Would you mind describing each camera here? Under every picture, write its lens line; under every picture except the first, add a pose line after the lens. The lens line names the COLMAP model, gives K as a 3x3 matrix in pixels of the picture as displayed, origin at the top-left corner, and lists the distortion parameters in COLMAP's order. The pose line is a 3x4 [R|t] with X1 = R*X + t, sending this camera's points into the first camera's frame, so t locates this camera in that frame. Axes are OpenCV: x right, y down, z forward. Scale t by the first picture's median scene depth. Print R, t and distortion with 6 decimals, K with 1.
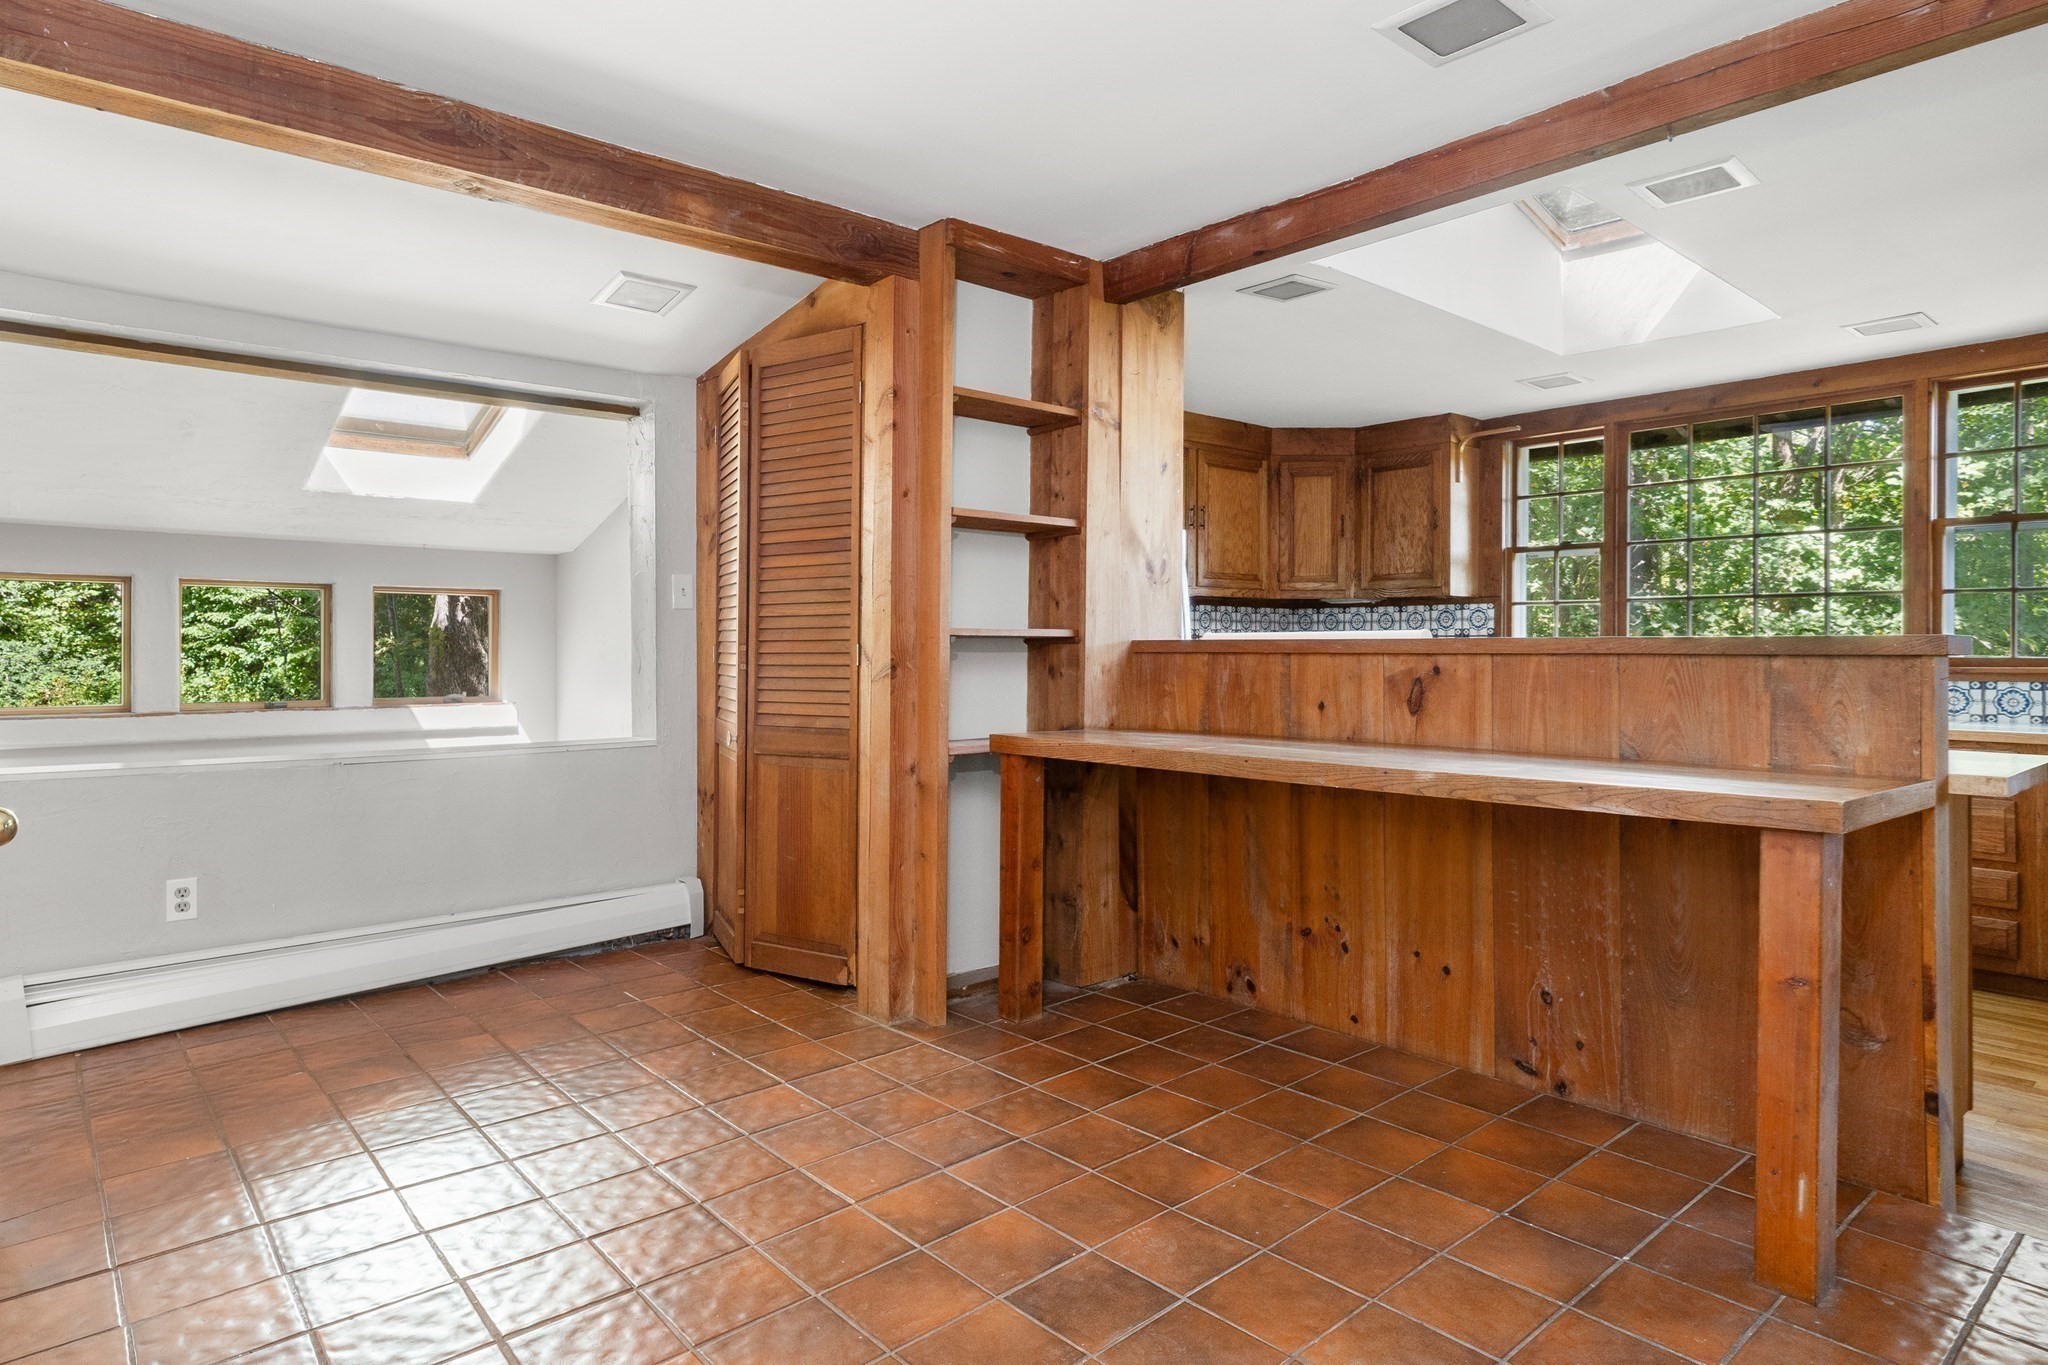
lens RADIAL K [[1167.4, 0, 1008.8], [0, 1167.4, 642.2], [0, 0, 1]] dist [0.004439, -0.001213]
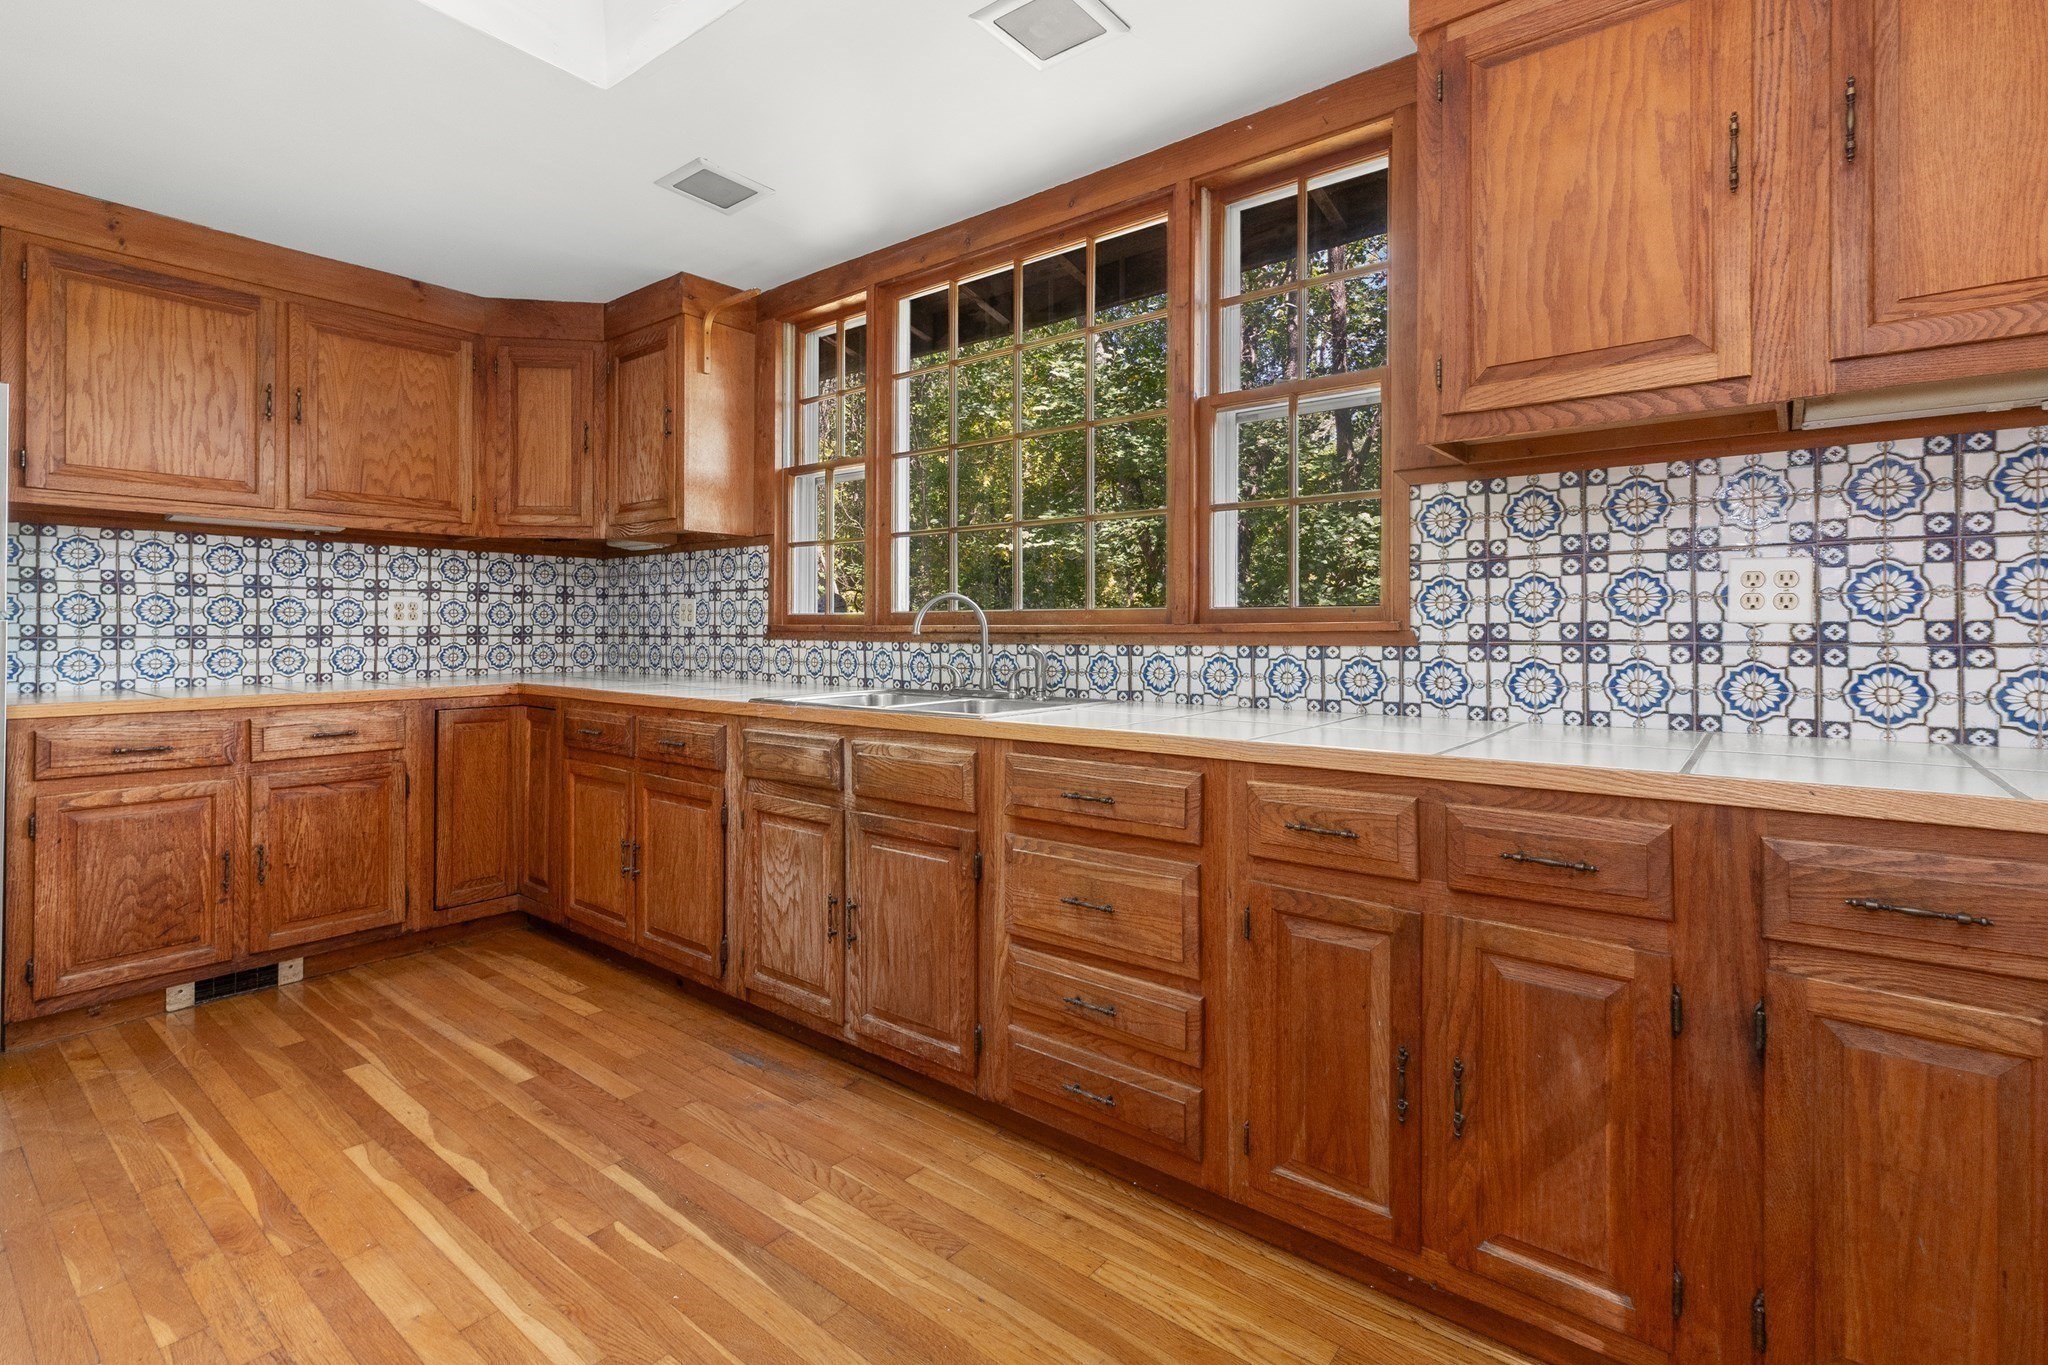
lens RADIAL K [[936.1, 0, 1038.7], [0, 936.1, 625.1], [0, 0, 1]] dist [0.001278, 0.000846]
pose [[0.982982, -0.000171, 0.183699, 0.467039], [-0.000033, 0.999999, 0.001107, 0.016272], [-0.183699, -0.001095, 0.982982, 0.388889]]
